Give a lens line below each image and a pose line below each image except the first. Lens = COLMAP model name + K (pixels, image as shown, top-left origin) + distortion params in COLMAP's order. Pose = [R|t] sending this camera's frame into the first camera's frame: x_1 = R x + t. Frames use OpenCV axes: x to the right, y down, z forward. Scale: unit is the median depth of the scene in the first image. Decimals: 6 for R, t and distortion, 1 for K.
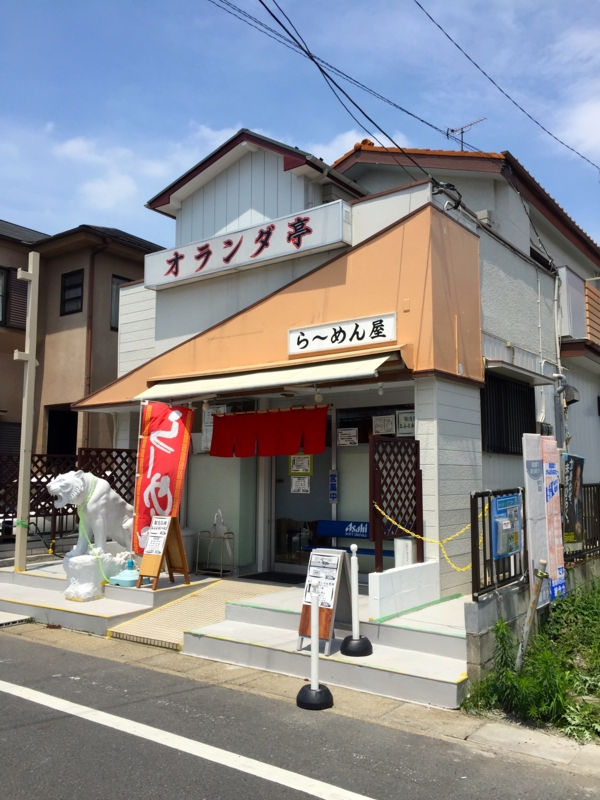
lens RADIAL K [[683.7, 0, 298.6], [0, 683.7, 398.4], [0, 0, 1]] dist [0.064354, -0.016028]
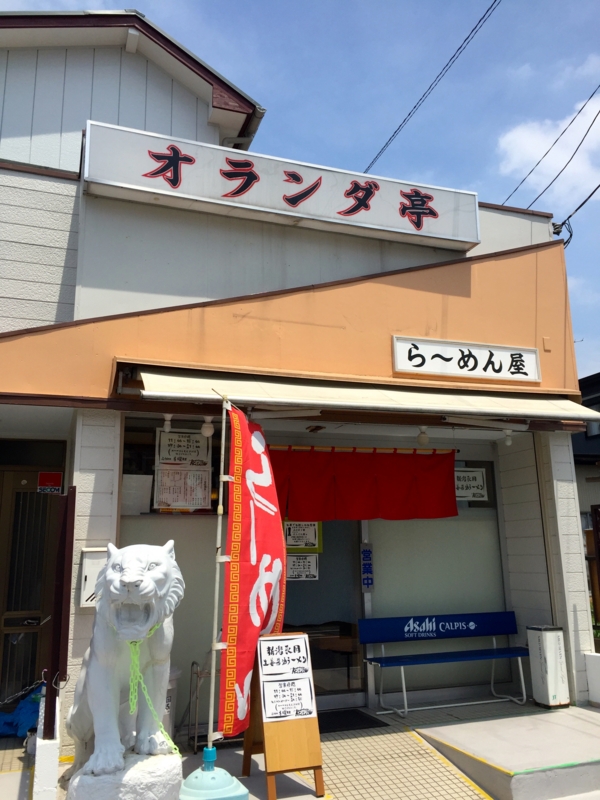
lens RADIAL K [[683.7, 0, 297.8], [0, 683.7, 402.6], [0, 0, 1]] dist [0.064354, -0.016028]
pose [[0.548342, 0.170896, 0.818606, -0.636459], [-0.071571, 0.984895, -0.157670, 0.083995], [-0.833186, 0.027869, 0.552291, 0.716634]]
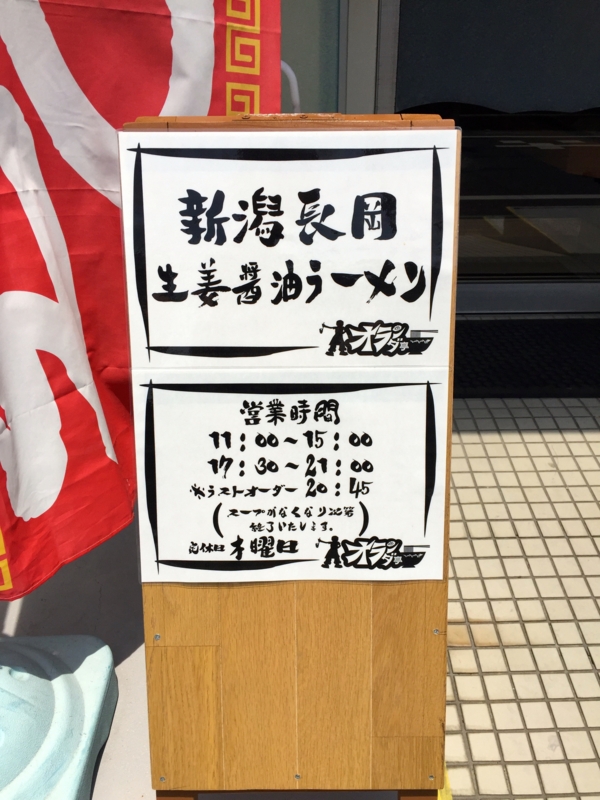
lens RADIAL K [[683.7, 0, 302.3], [0, 683.7, 402.1], [0, 0, 1]] dist [0.064354, -0.016028]
pose [[0.789240, -0.265544, 0.553703, -0.251719], [-0.063700, 0.861405, 0.503908, 0.160499], [-0.610772, -0.432975, 0.662941, 0.942213]]
